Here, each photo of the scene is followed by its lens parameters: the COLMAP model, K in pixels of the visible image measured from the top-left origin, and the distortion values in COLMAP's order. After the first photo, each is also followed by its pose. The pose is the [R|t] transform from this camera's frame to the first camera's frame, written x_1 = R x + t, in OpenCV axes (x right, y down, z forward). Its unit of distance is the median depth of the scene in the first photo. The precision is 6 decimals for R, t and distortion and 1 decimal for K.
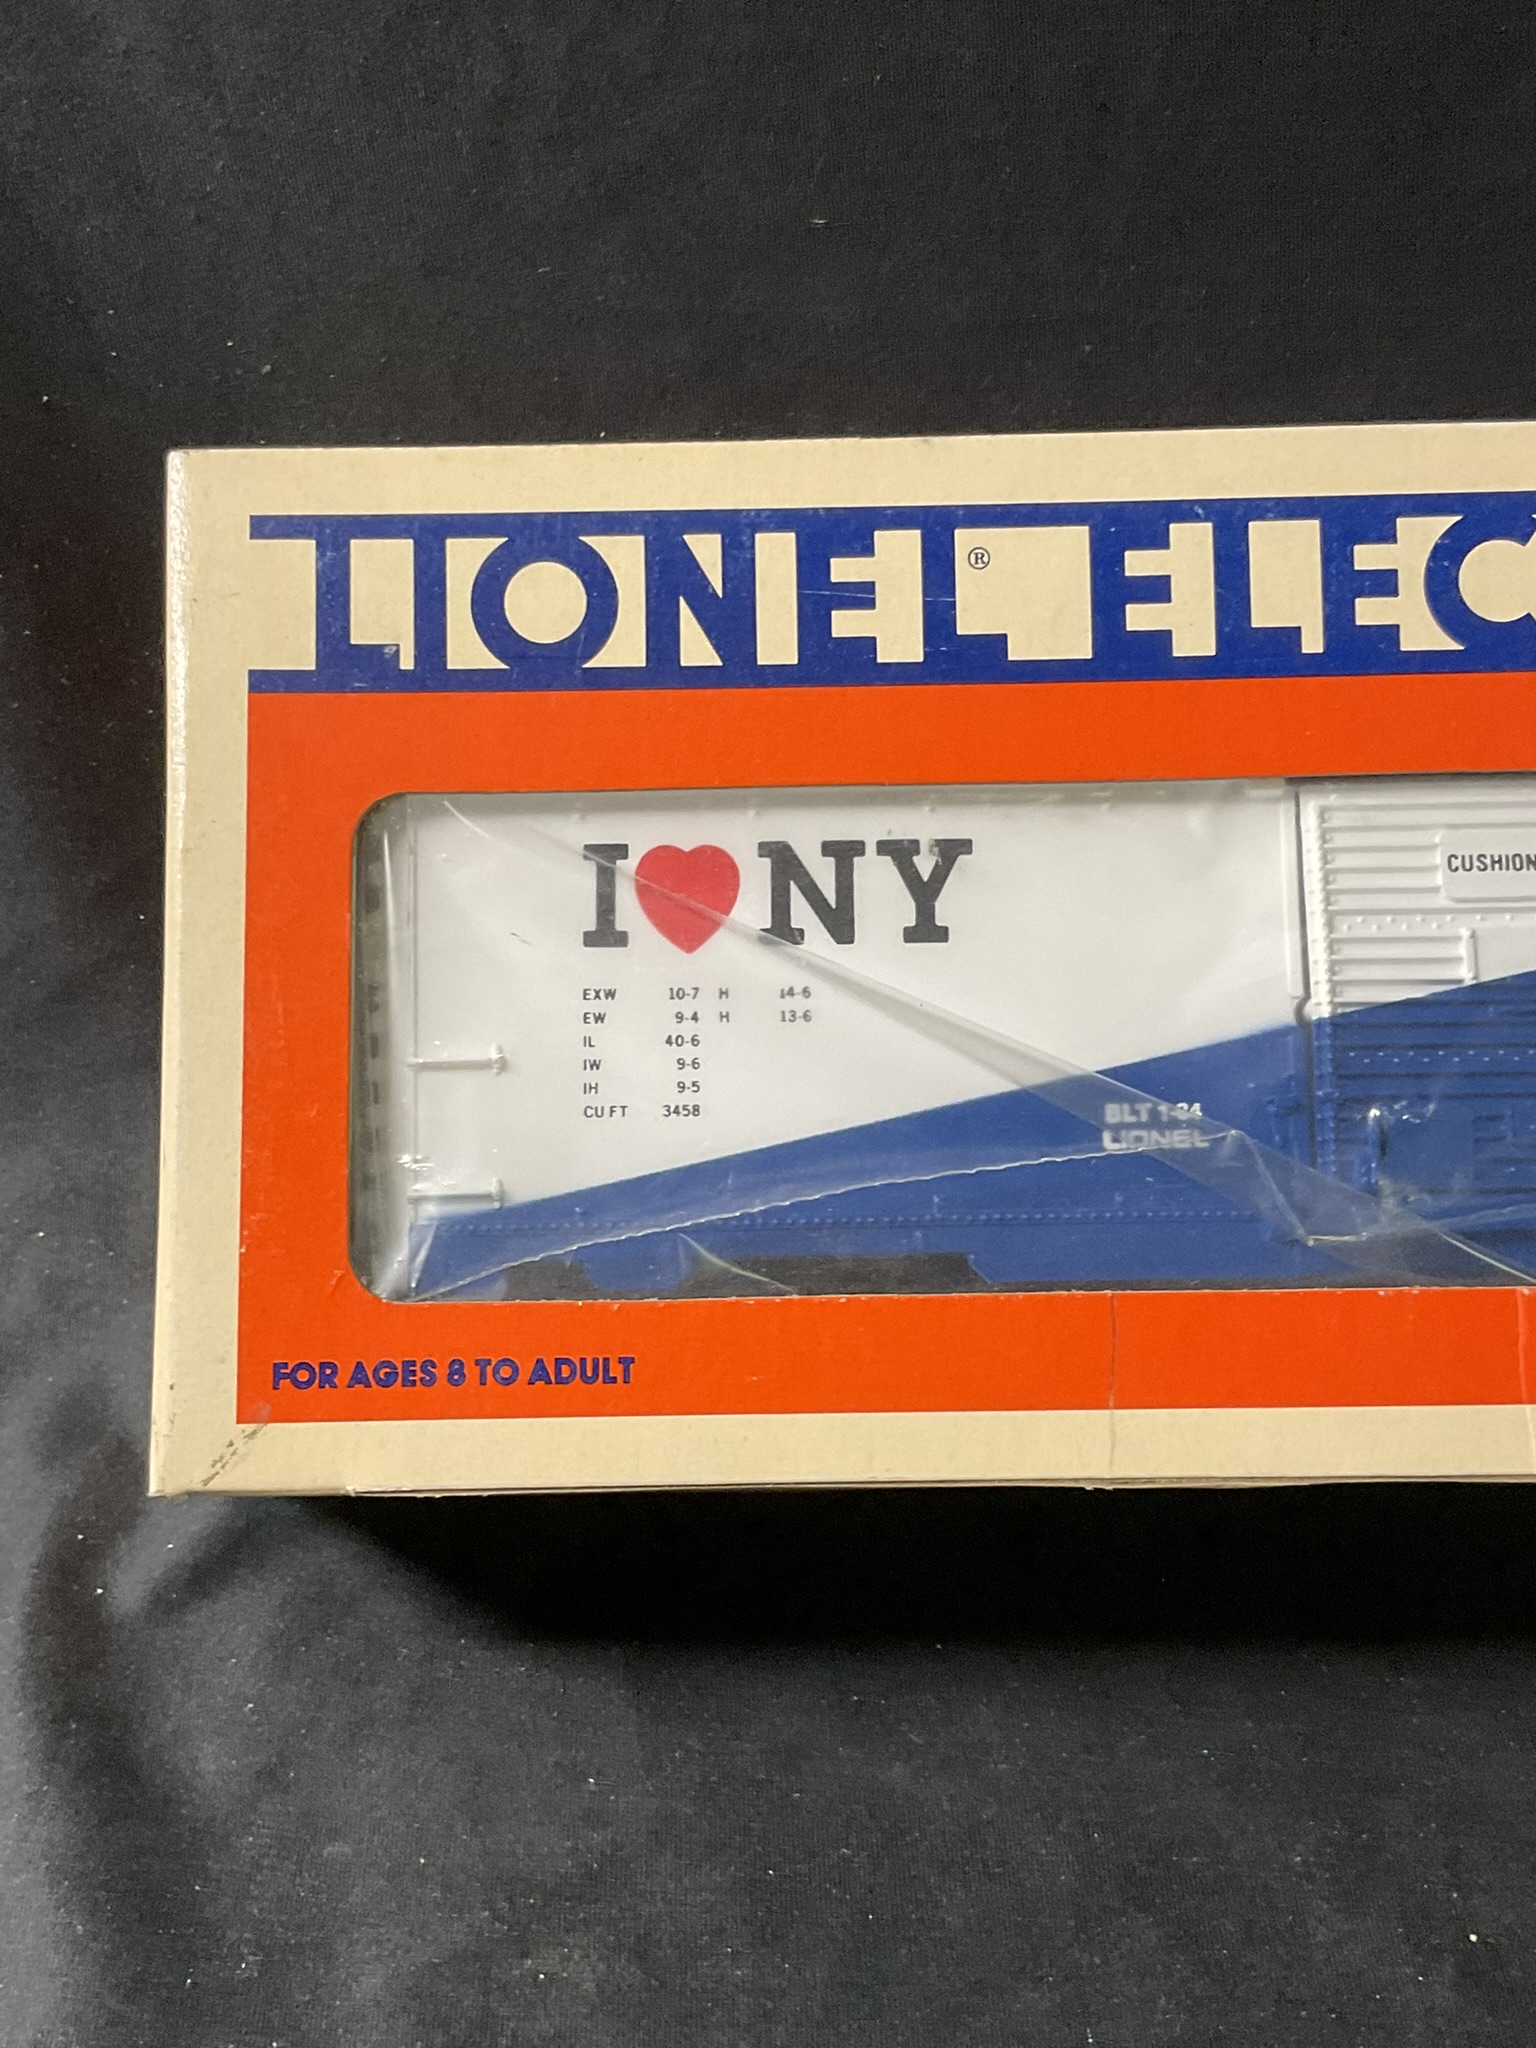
lens RADIAL K [[2962.7, 0, 768.9], [0, 2962.7, 1010.6], [0, 0, 1]] dist [0.178467, 0.000000]
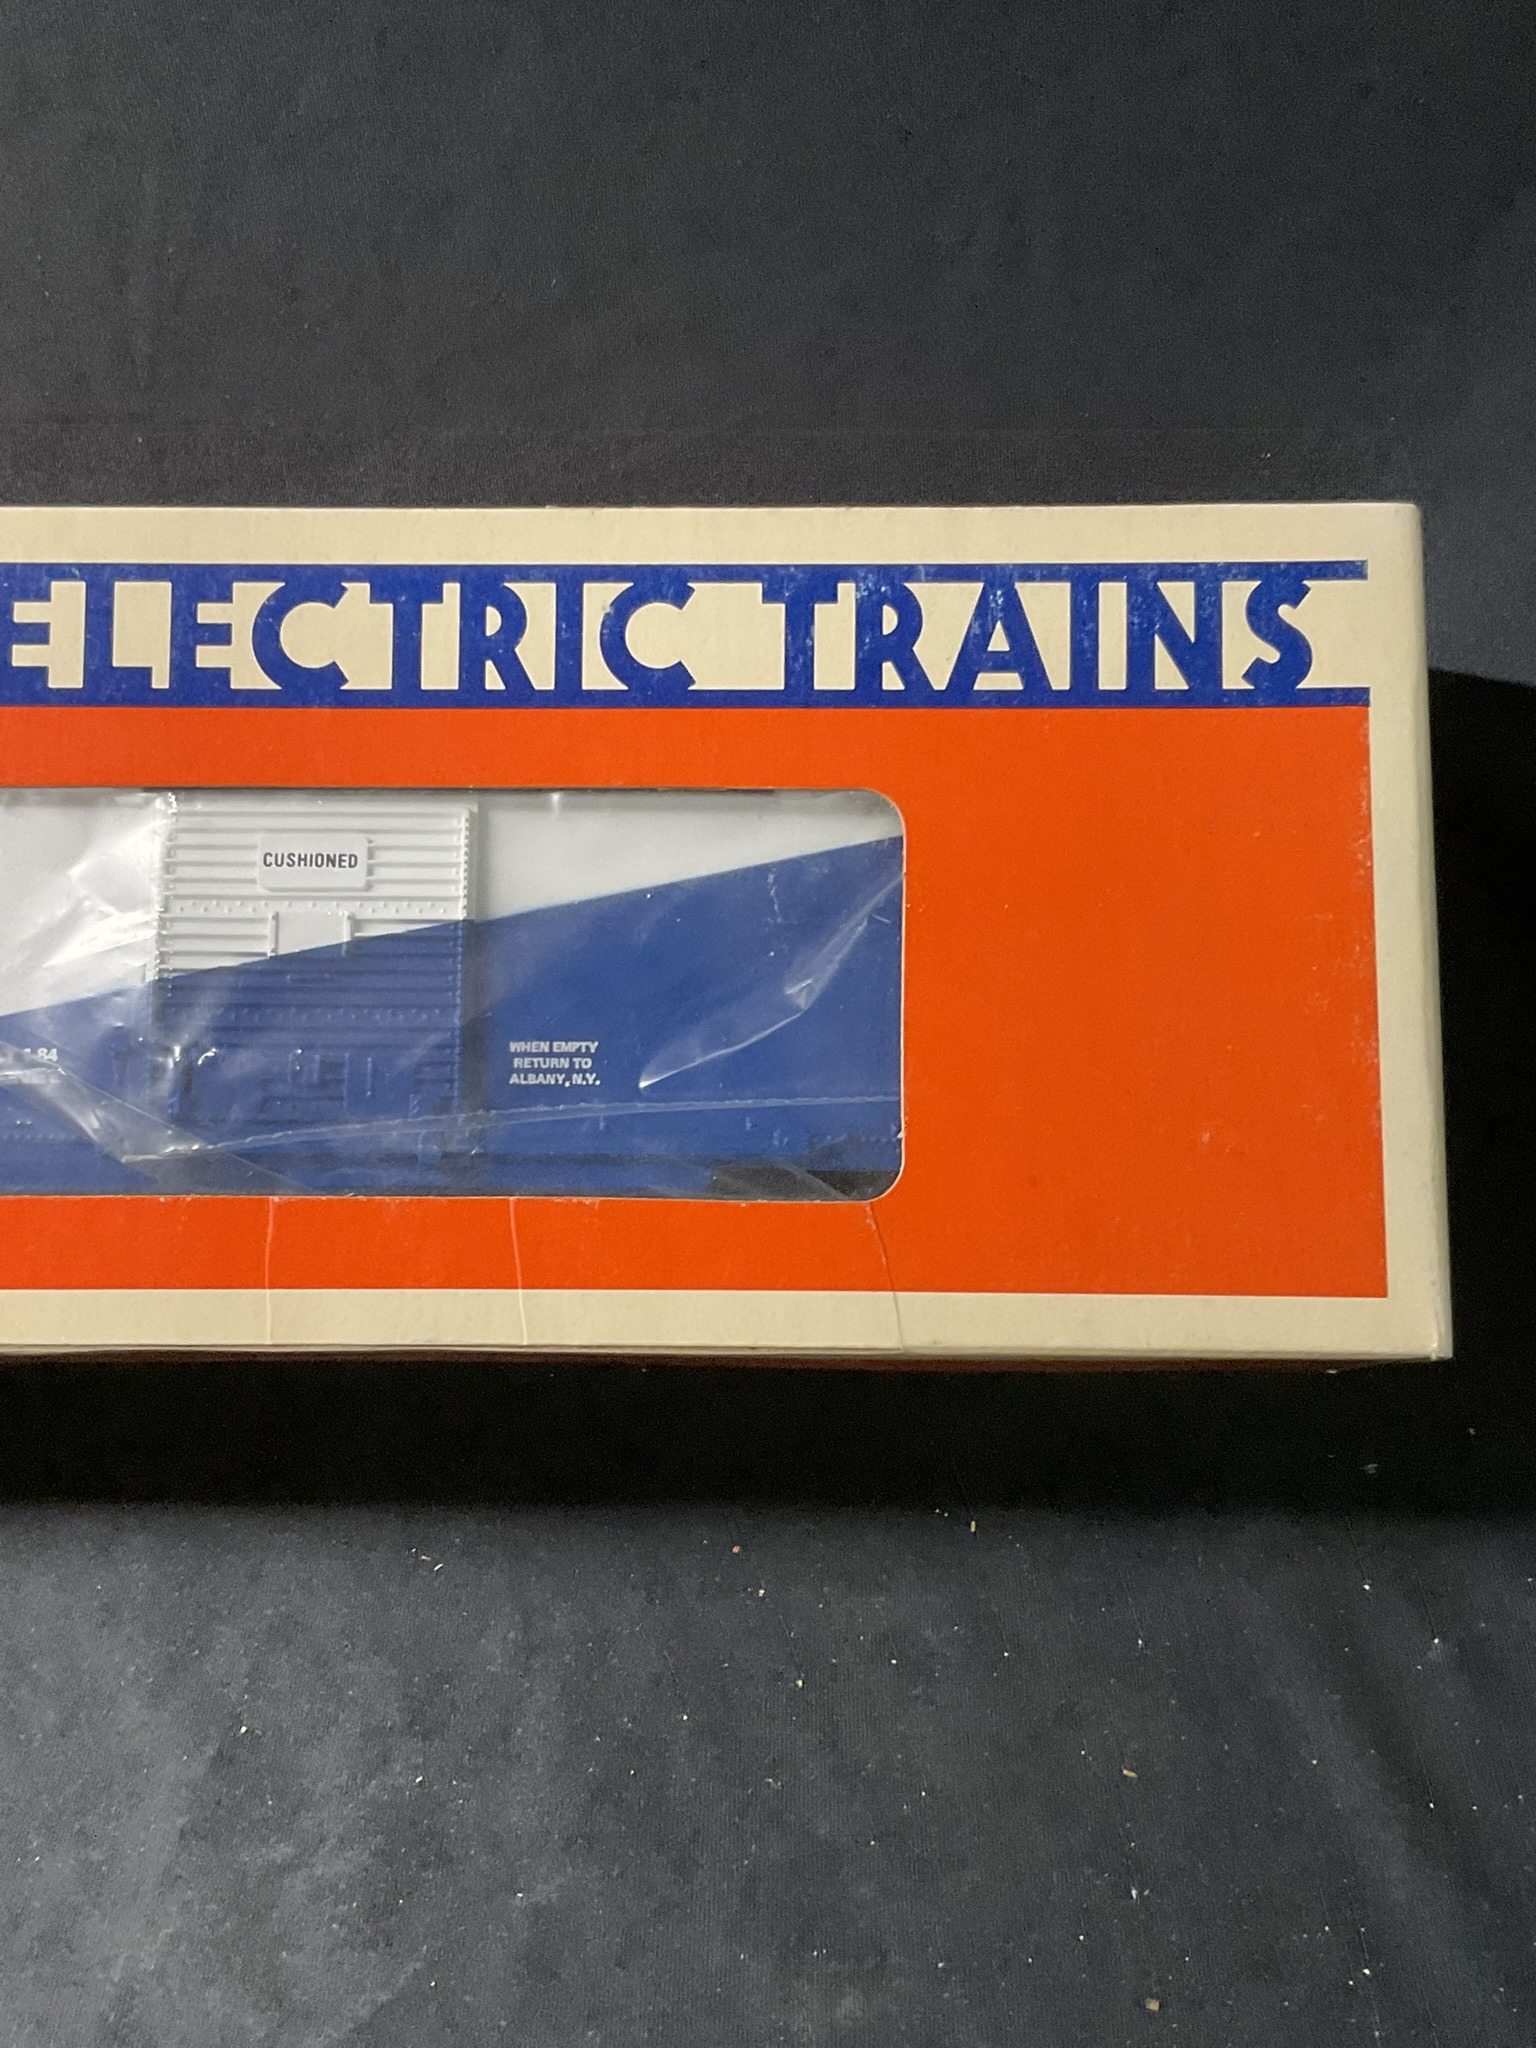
lens RADIAL K [[2396.9, 0, 771.6], [0, 2396.9, 1035.9], [0, 0, 1]] dist [0.079495, 0.000000]
pose [[0.999545, 0.018739, -0.023648, 0.462292], [-0.018077, 0.999446, 0.027930, -0.007394], [0.024159, -0.027490, 0.999330, -0.005482]]
